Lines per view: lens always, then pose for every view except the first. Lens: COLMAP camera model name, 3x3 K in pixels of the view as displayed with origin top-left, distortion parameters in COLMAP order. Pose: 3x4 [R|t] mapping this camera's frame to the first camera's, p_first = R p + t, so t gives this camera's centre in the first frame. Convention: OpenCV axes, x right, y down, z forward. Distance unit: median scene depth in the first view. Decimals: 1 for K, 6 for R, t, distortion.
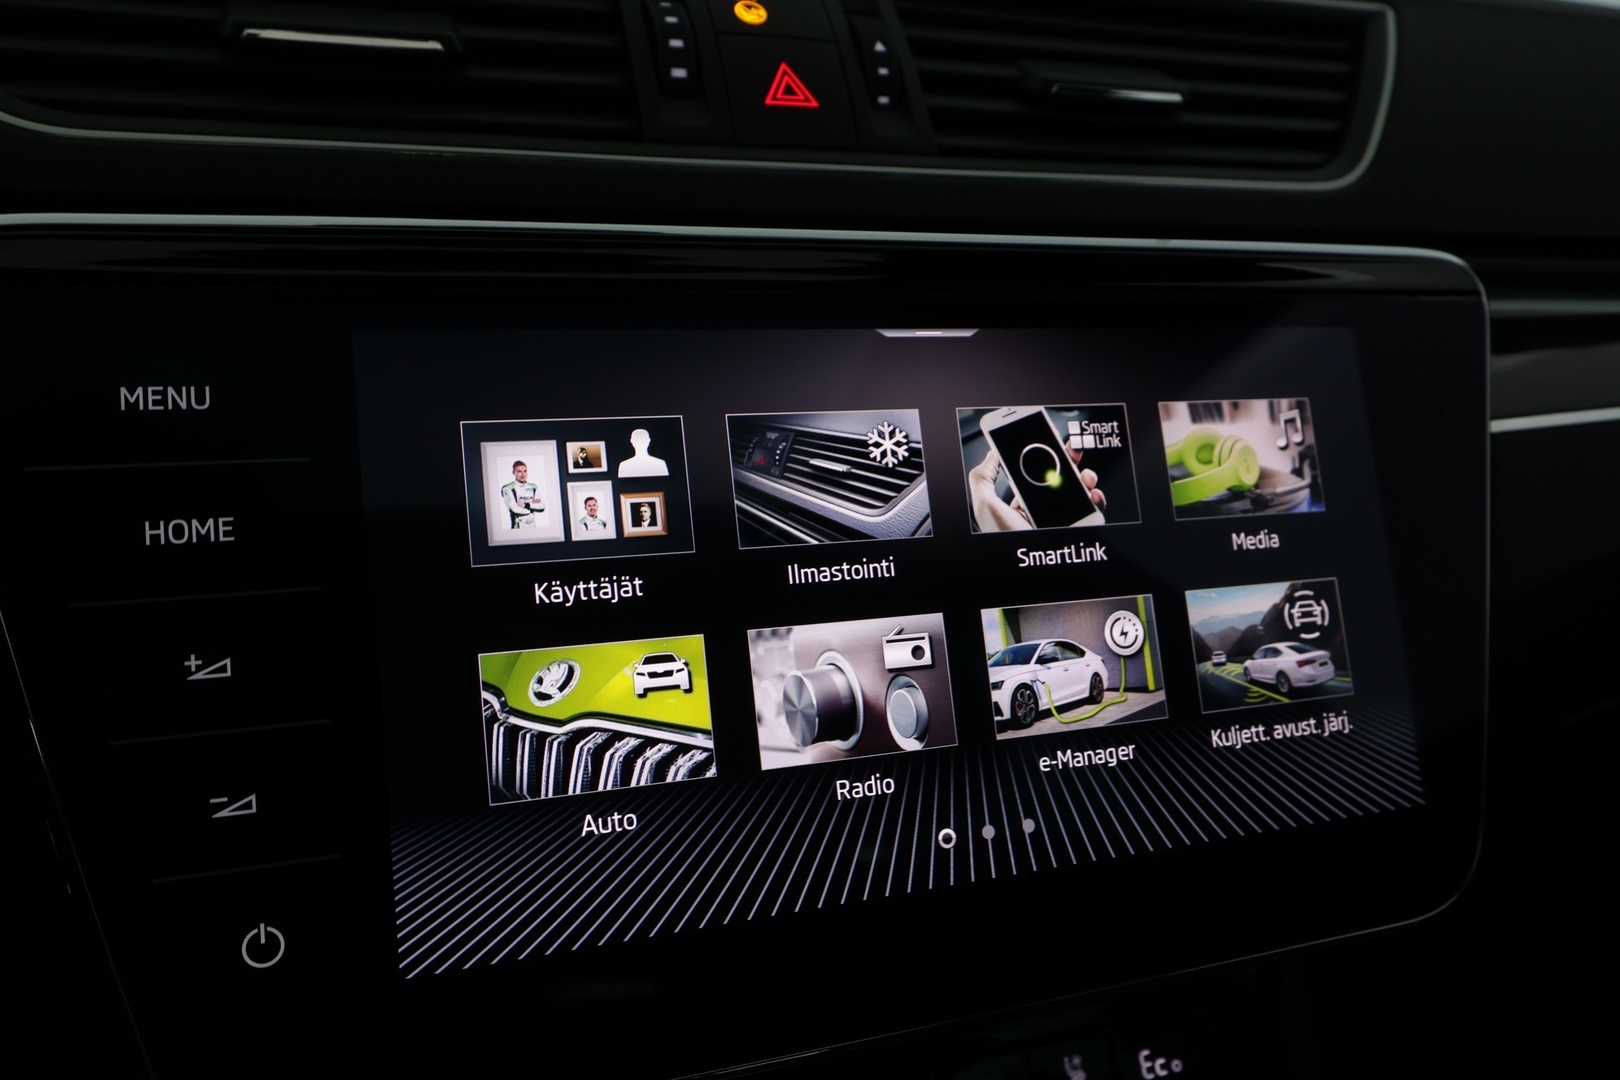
lens RADIAL K [[1277.9, 0, 811.8], [0, 1277.9, 513.7], [0, 0, 1]] dist [-0.001034, 0.002425]
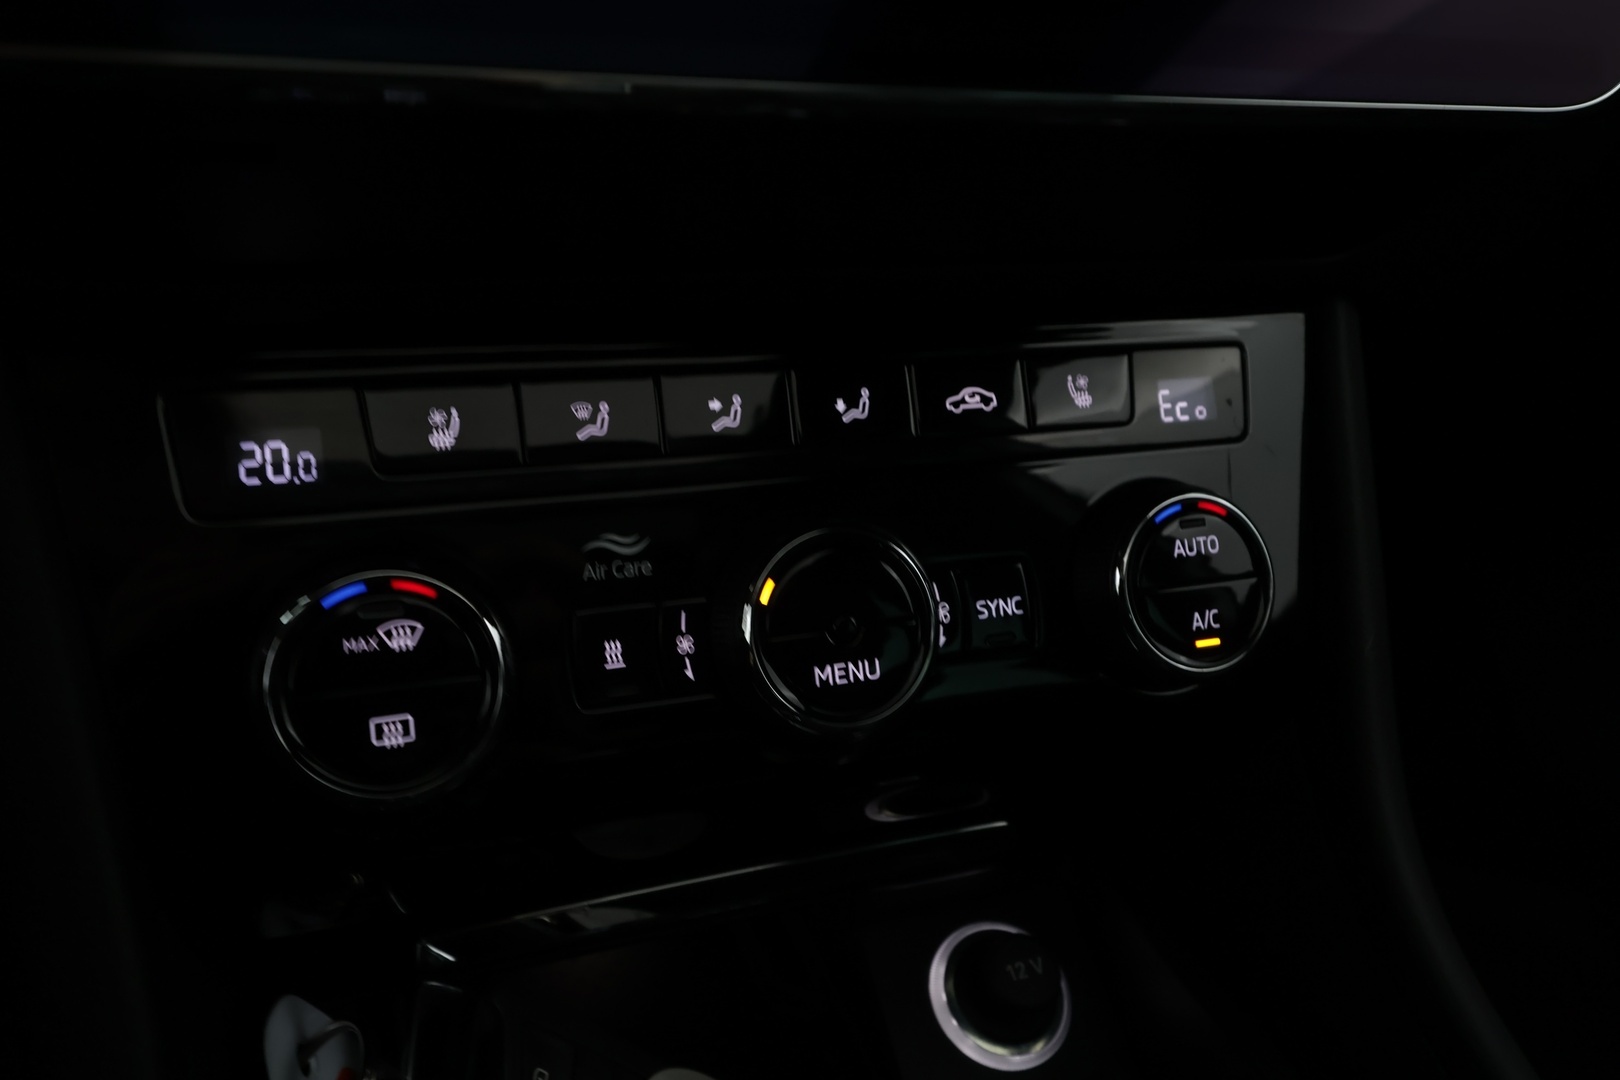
lens RADIAL K [[1285.4, 0, 810.0], [0, 1285.4, 539.7], [0, 0, 1]] dist [0.009685, 0.000626]
pose [[0.999311, 0.034393, 0.013954, 0.029212], [-0.036434, 0.980709, 0.192048, 0.414995], [-0.007079, -0.192424, 0.981286, 0.200146]]
